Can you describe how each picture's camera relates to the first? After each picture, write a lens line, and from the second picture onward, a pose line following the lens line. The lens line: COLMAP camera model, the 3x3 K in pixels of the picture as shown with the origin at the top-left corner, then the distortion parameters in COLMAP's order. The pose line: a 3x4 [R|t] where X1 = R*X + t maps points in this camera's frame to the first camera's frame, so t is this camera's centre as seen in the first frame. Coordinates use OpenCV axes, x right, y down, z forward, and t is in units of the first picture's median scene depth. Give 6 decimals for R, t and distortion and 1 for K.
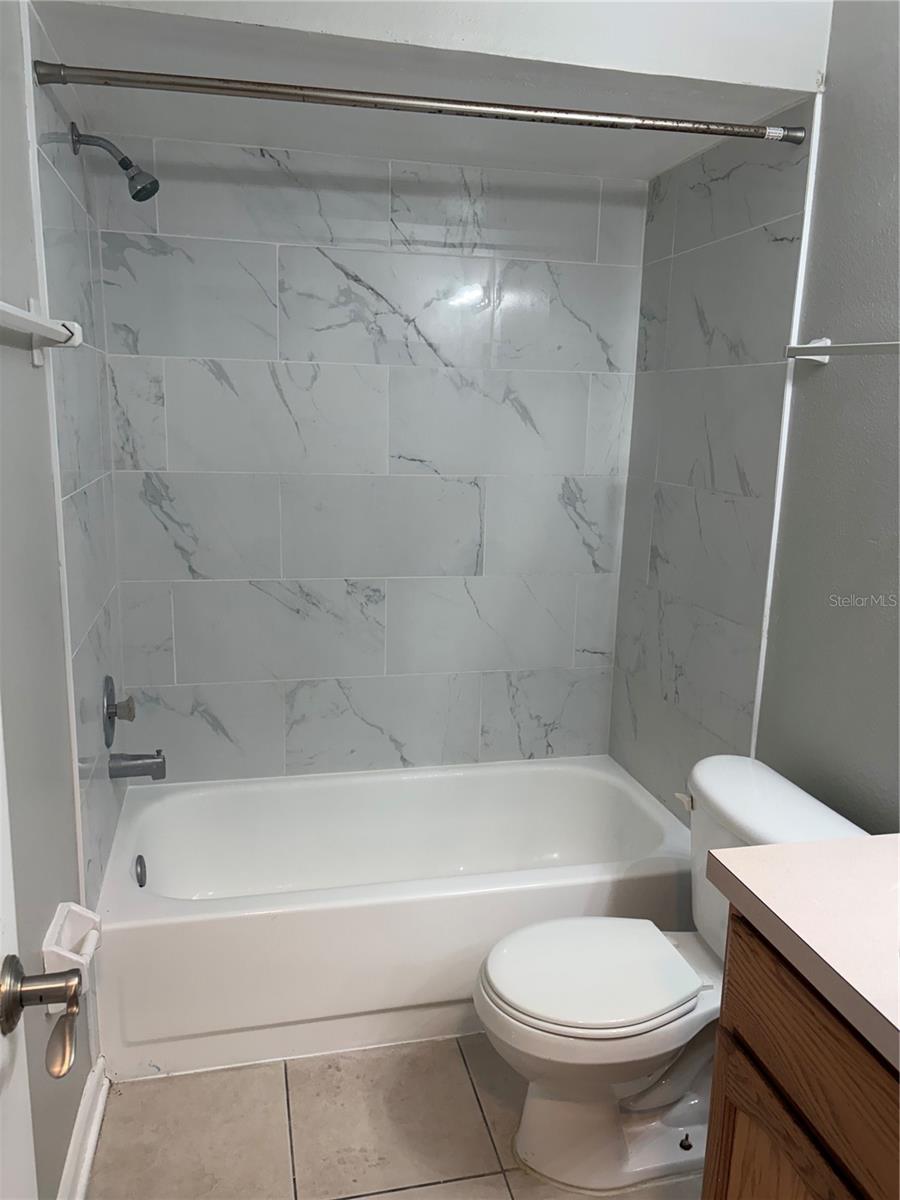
lens RADIAL K [[924.1, 0, 443.1], [0, 924.1, 607.6], [0, 0, 1]] dist [0.047022, -0.043551]
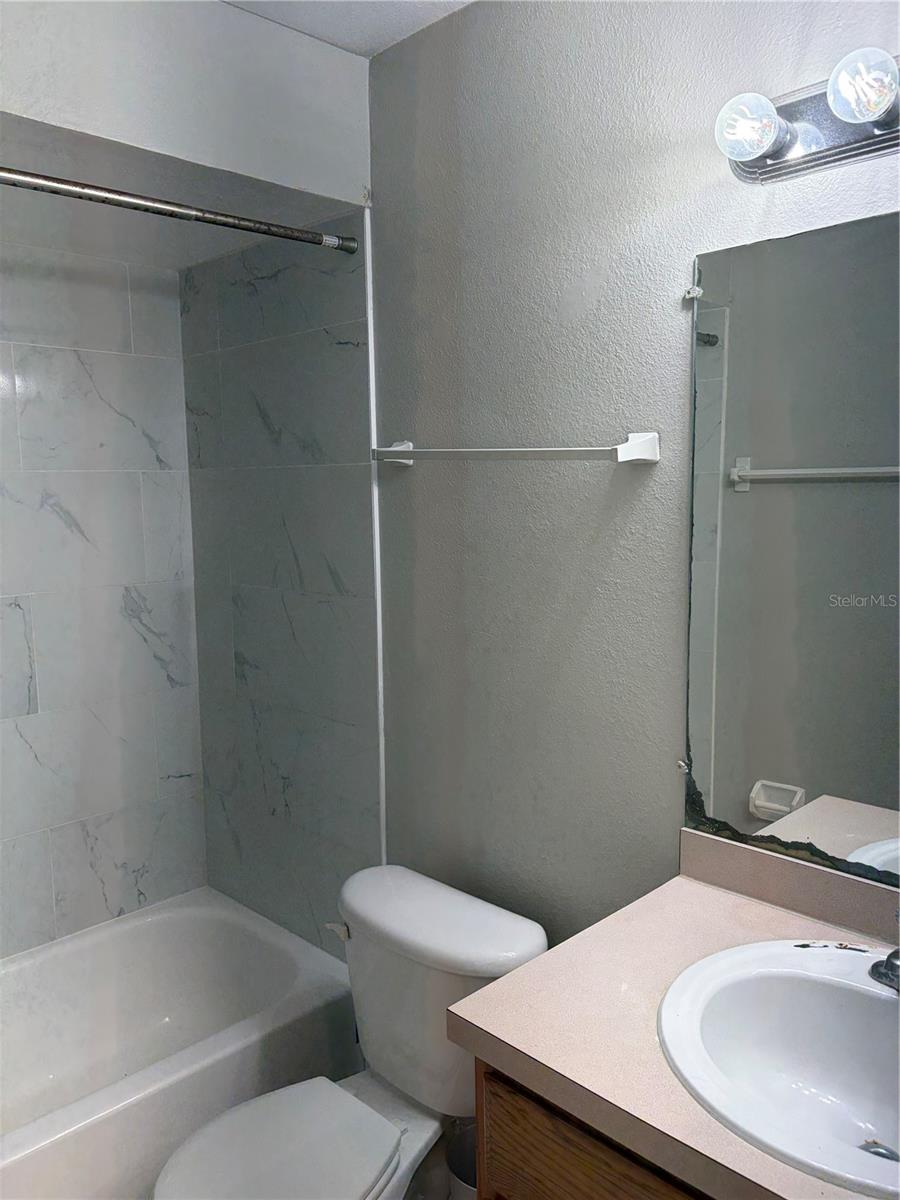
lens RADIAL K [[924.1, 0, 442.6], [0, 924.1, 603.8], [0, 0, 1]] dist [0.047022, -0.043551]
pose [[0.848495, -0.104934, 0.518695, -0.099232], [0.145647, 0.988597, -0.038257, -0.064216], [-0.508766, 0.108007, 0.854103, 0.122724]]
